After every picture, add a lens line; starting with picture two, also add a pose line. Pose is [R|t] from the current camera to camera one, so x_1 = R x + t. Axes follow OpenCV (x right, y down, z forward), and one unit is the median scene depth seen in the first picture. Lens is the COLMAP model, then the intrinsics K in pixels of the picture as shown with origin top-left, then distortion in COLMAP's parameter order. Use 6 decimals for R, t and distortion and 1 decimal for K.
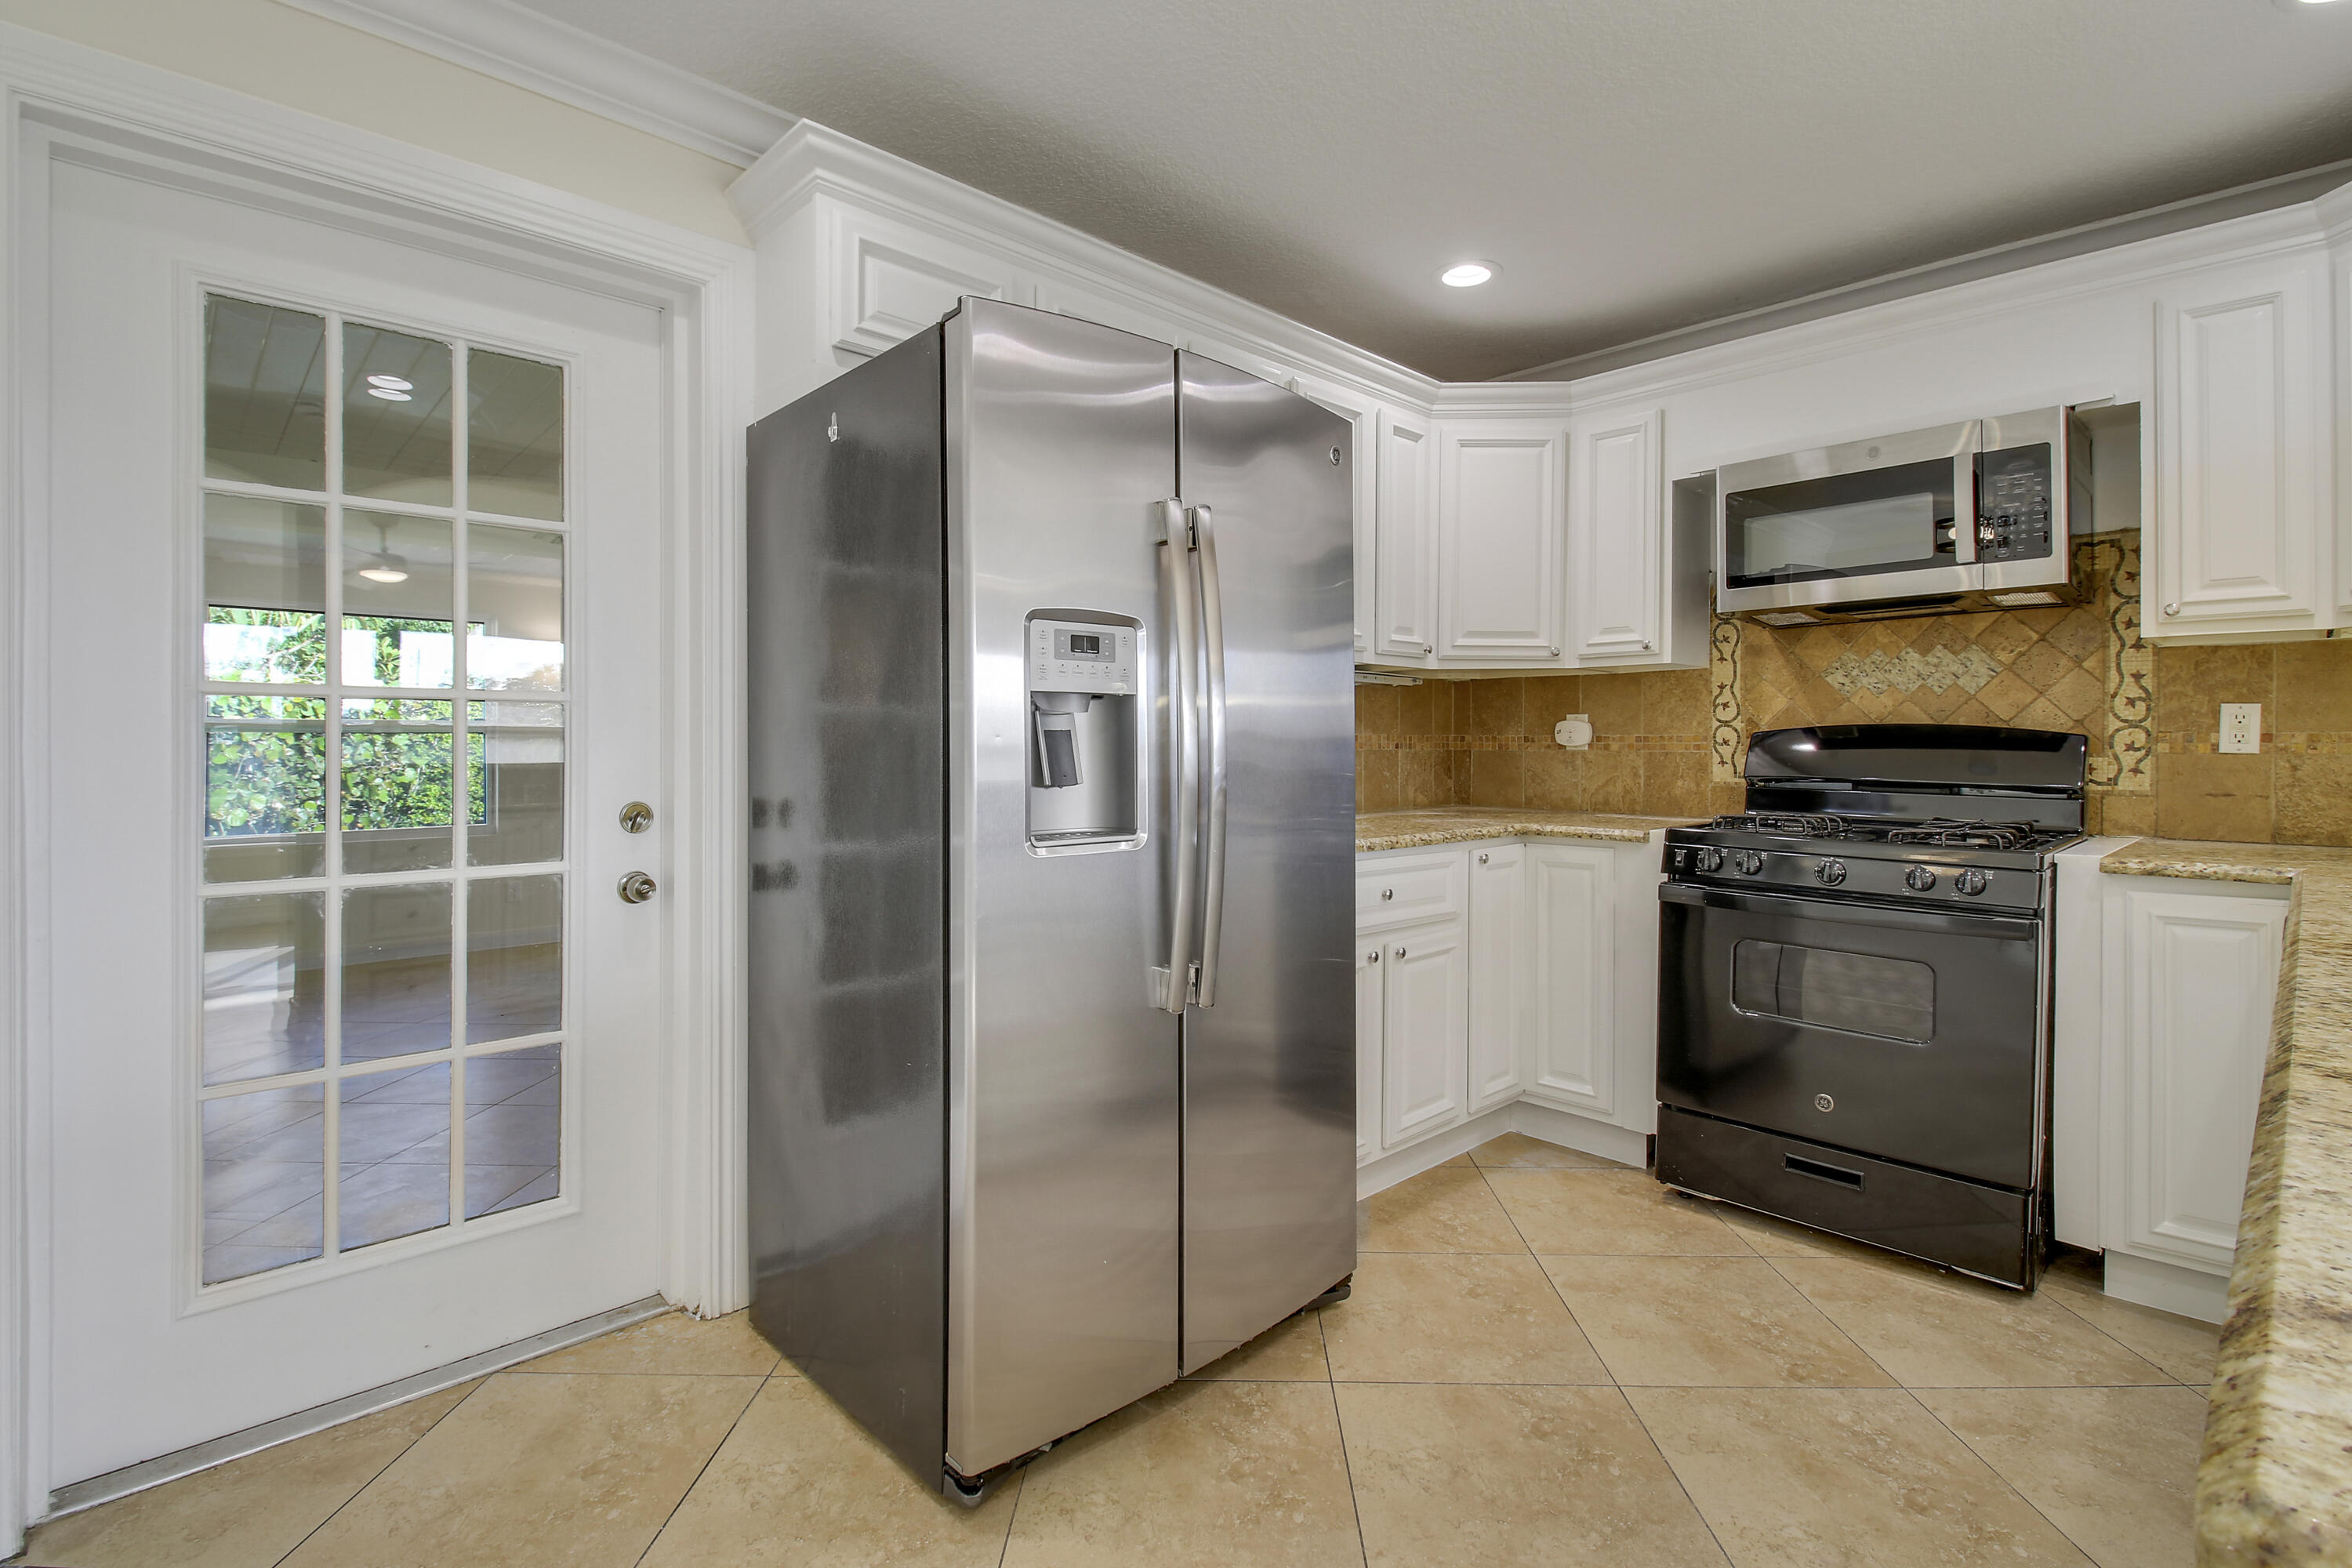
lens RADIAL K [[1099.9, 0, 1171.0], [0, 1099.9, 732.7], [0, 0, 1]] dist [0.010435, -0.010564]
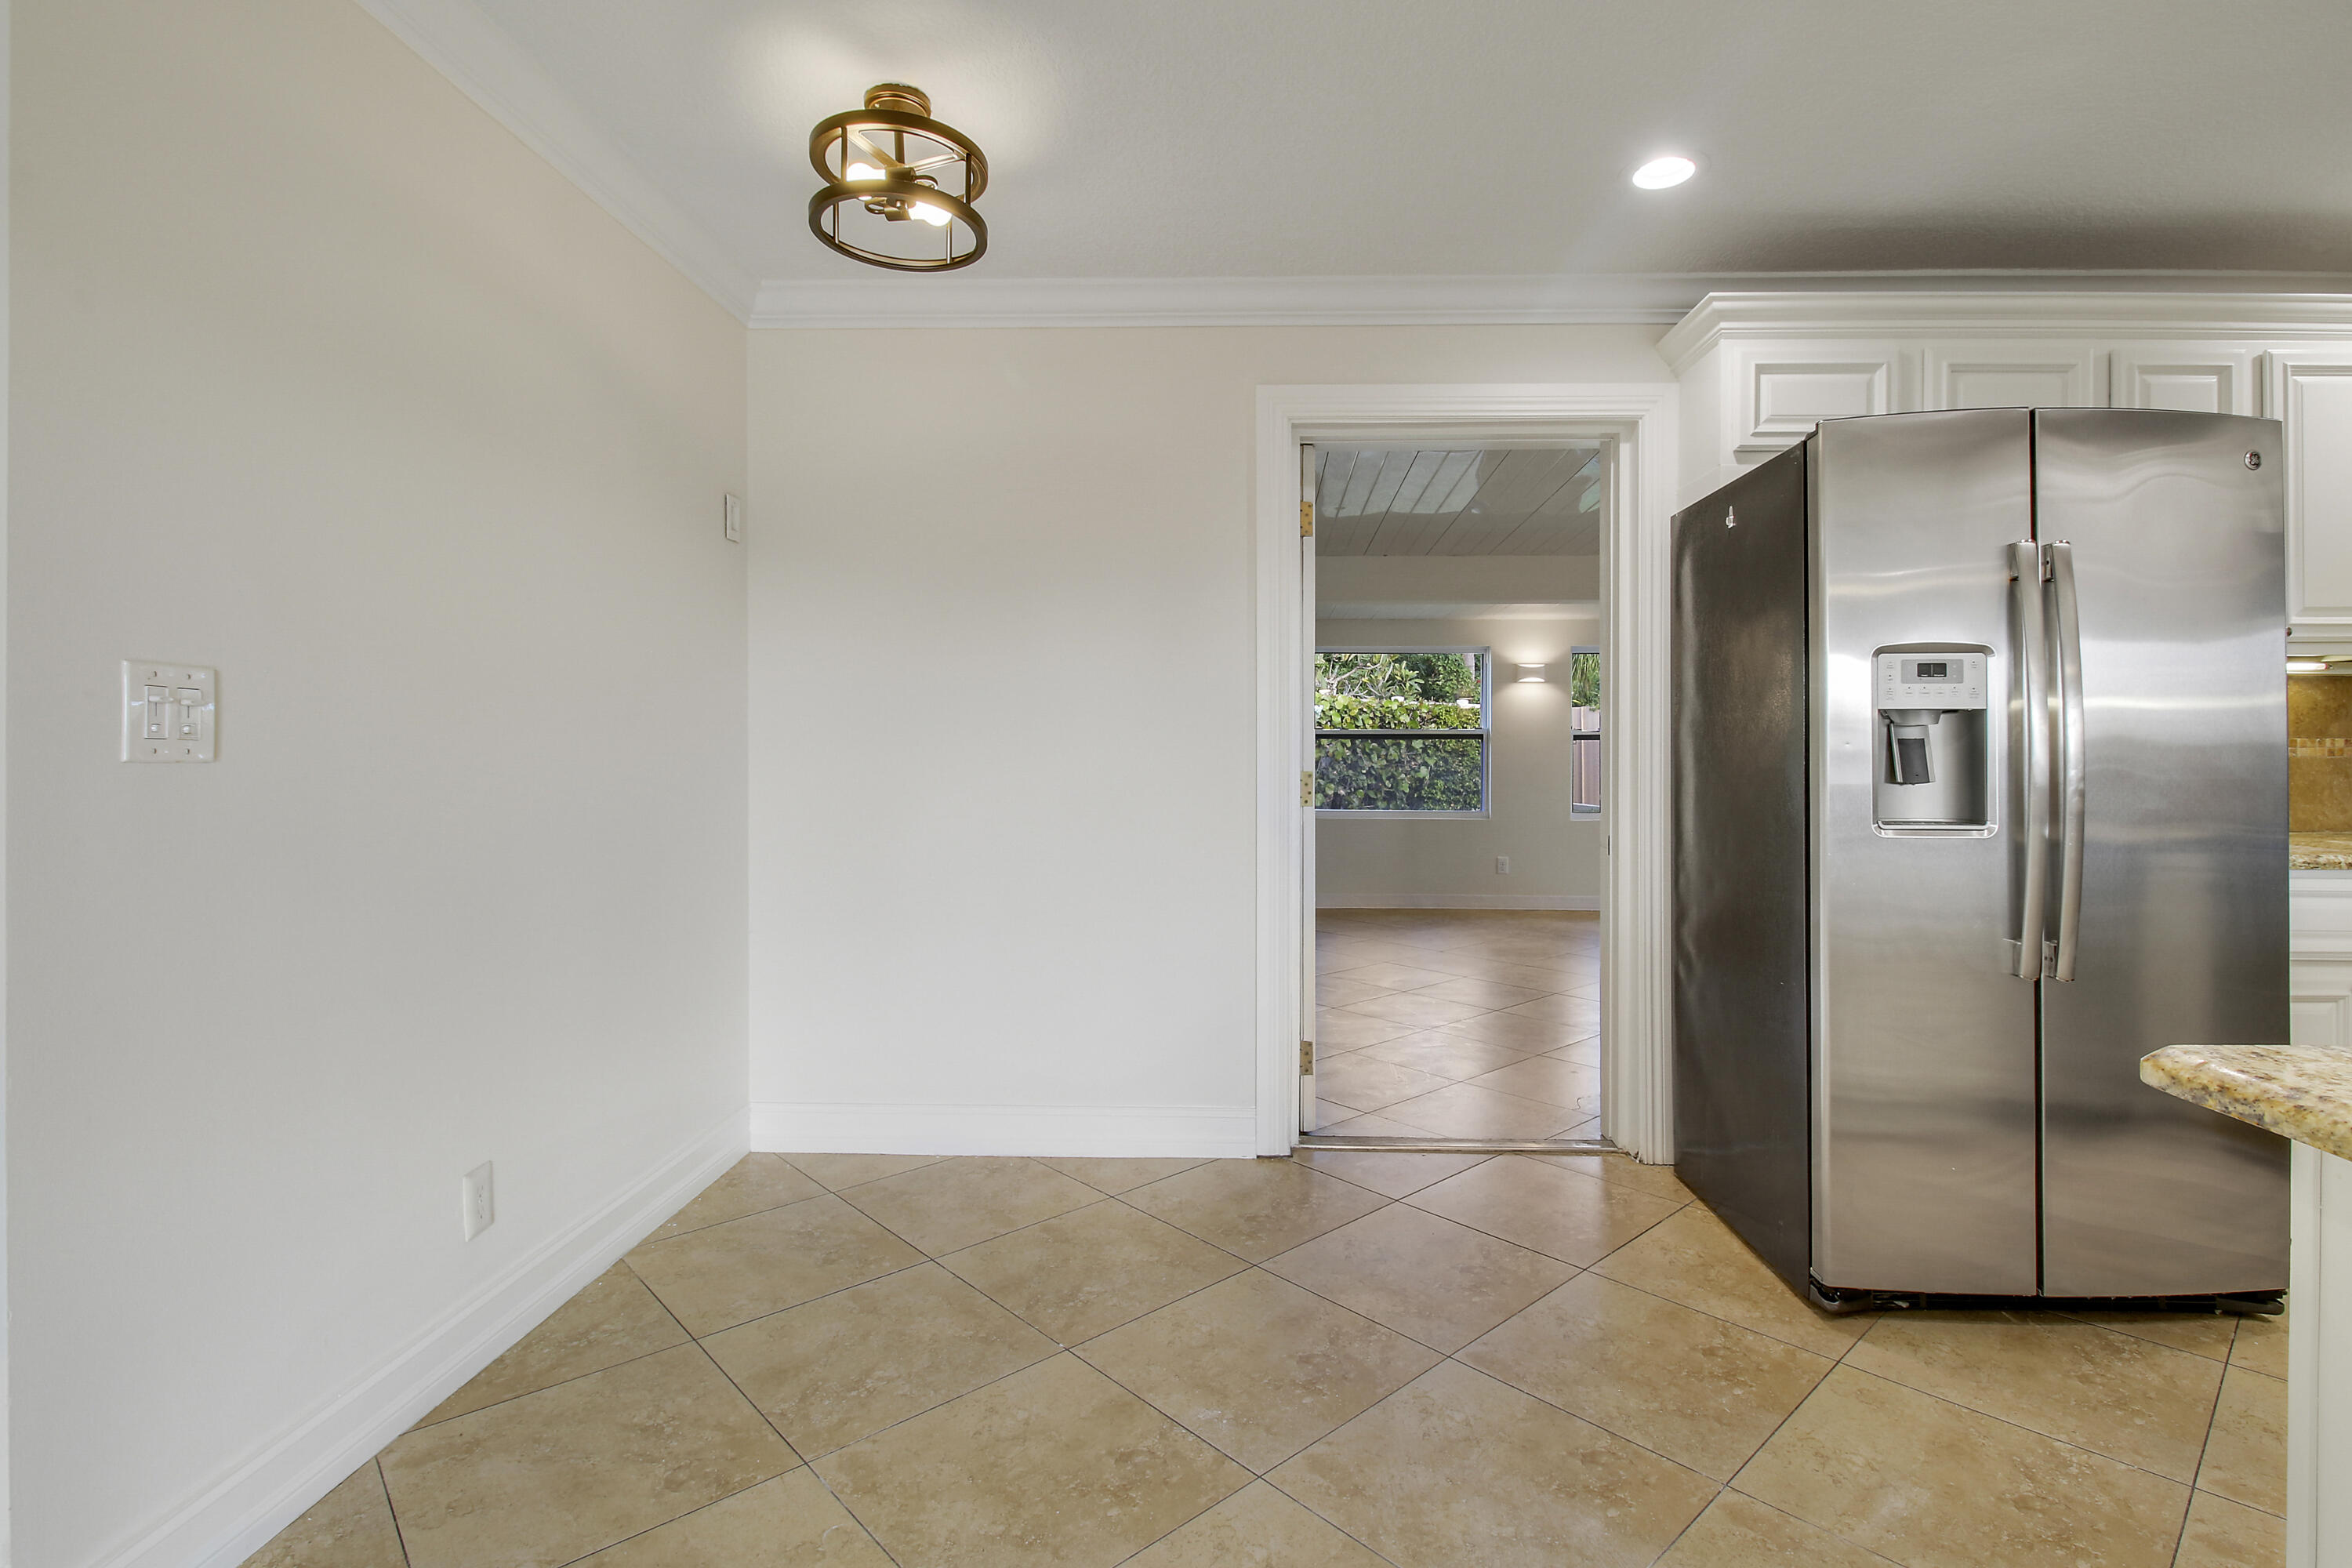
lens RADIAL K [[1114.0, 0, 1212.4], [0, 1114.0, 745.7], [0, 0, 1]] dist [0.001604, -0.011778]
pose [[0.709549, 0.001268, -0.704655, 0.201158], [0.004819, 0.999966, 0.006652, -0.005470], [0.704640, -0.008115, 0.709519, -0.415937]]
